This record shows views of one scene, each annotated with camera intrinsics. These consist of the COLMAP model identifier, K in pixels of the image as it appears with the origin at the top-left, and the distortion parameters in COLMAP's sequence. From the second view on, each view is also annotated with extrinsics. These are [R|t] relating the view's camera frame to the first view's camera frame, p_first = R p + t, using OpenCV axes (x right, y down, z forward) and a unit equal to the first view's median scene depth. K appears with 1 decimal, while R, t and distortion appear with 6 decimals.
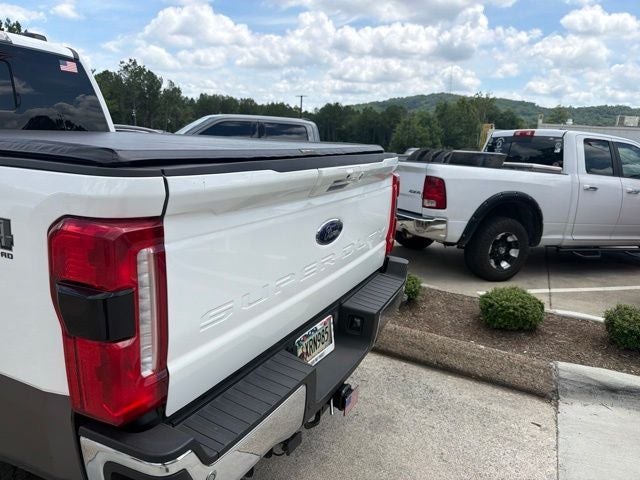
lens RADIAL K [[454.2, 0, 315.1], [0, 454.2, 246.1], [0, 0, 1]] dist [0.032859, -0.044955]
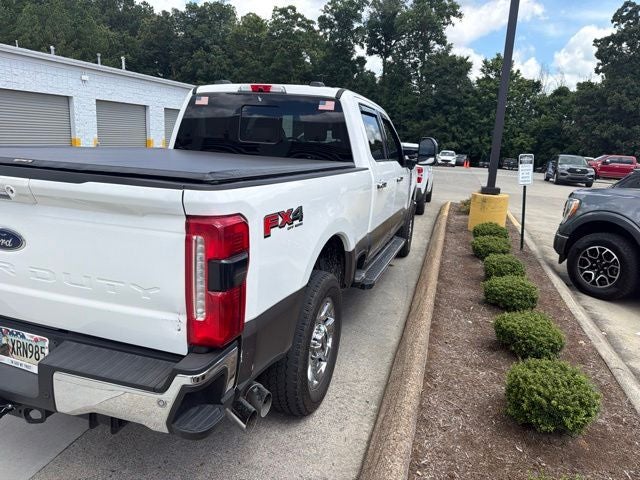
lens RADIAL K [[454.2, 0, 316.9], [0, 454.2, 236.4], [0, 0, 1]] dist [0.032859, -0.044955]
pose [[0.158520, 0.170092, -0.972595, 0.606838], [-0.286397, 0.950621, 0.119570, -0.193035], [0.944906, 0.259594, 0.199406, 0.777983]]
